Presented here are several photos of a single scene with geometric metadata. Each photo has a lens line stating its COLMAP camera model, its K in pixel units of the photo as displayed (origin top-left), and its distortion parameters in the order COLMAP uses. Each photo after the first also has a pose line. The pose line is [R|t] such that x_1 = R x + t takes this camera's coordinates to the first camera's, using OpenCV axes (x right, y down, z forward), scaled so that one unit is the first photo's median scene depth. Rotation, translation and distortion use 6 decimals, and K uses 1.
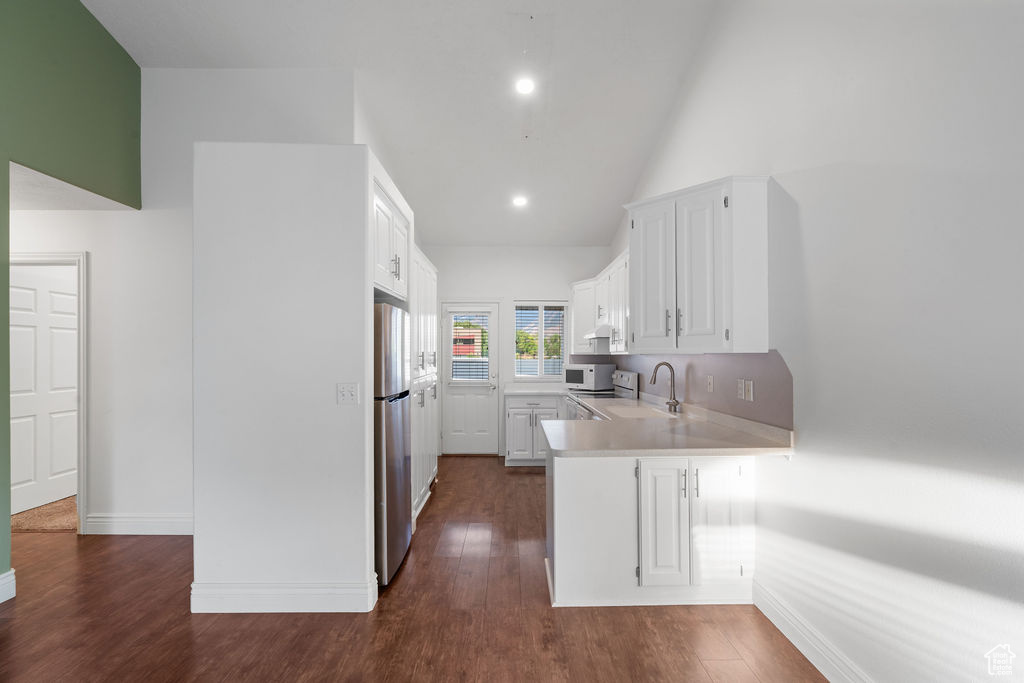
lens RADIAL K [[472.3, 0, 516.0], [0, 472.3, 359.0], [0, 0, 1]] dist [-0.000529, 0.000115]
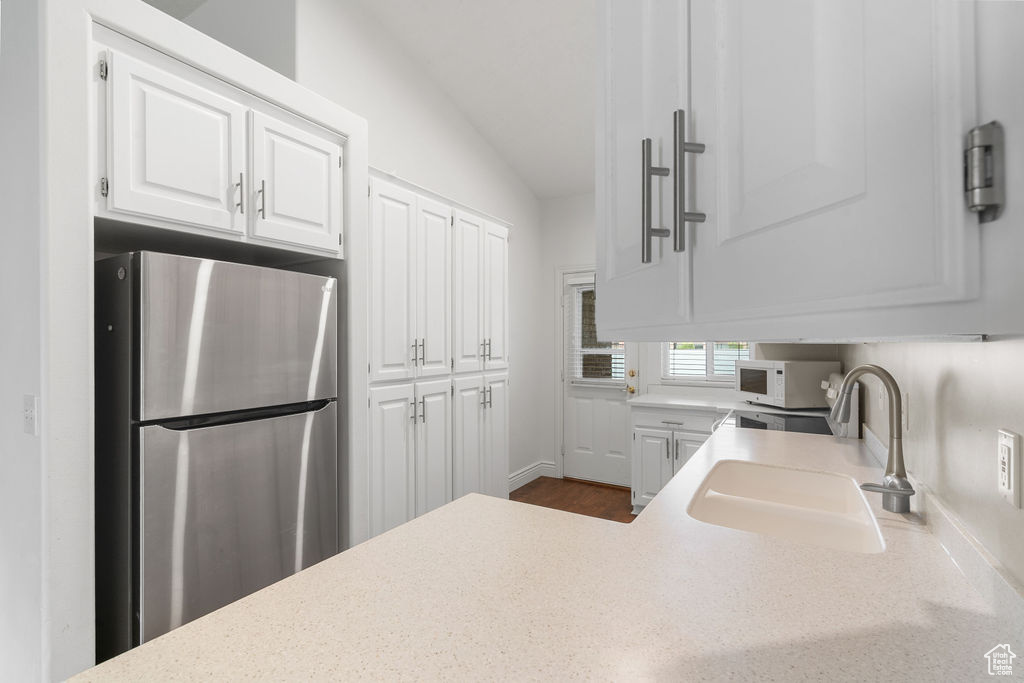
lens RADIAL K [[464.5, 0, 512.0], [0, 464.5, 341.5], [0, 0, 1]] dist [-0.000276, 0.000246]
pose [[0.850004, -0.000422, -0.526775, 0.195853], [-0.006307, 0.999920, -0.010978, -0.004019], [0.526738, 0.012654, 0.849934, 0.402725]]
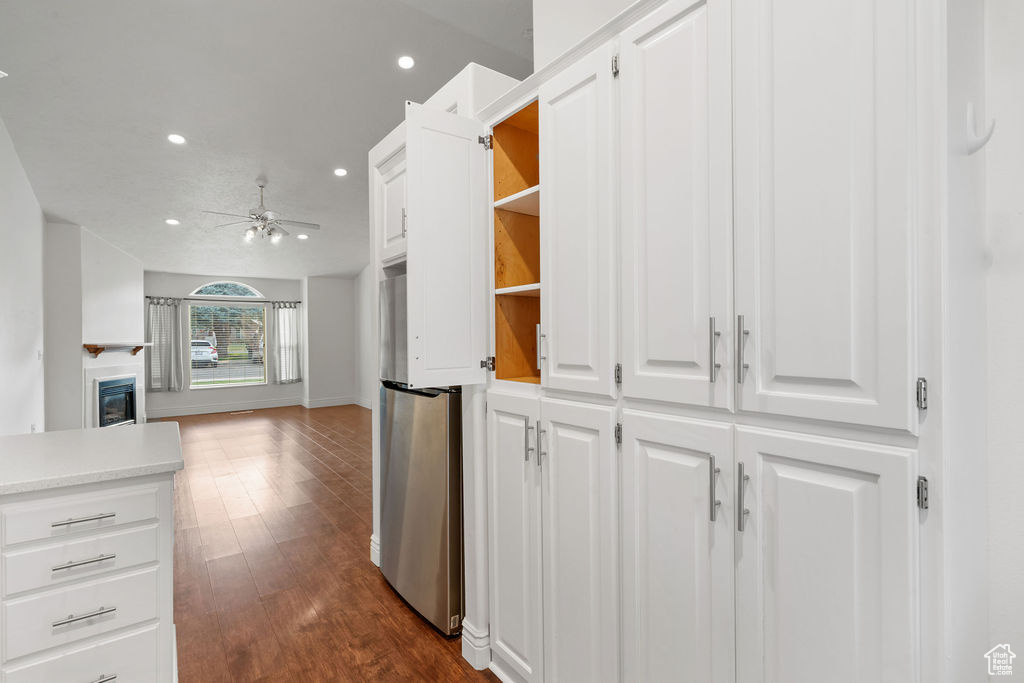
lens RADIAL K [[465.7, 0, 510.0], [0, 465.7, 336.4], [0, 0, 1]] dist [-0.001512, 0.000198]
pose [[-0.804452, 0.008839, -0.593951, 0.041190], [0.003065, 0.999938, 0.010729, -0.007577], [0.594009, 0.006811, -0.804429, 1.015203]]
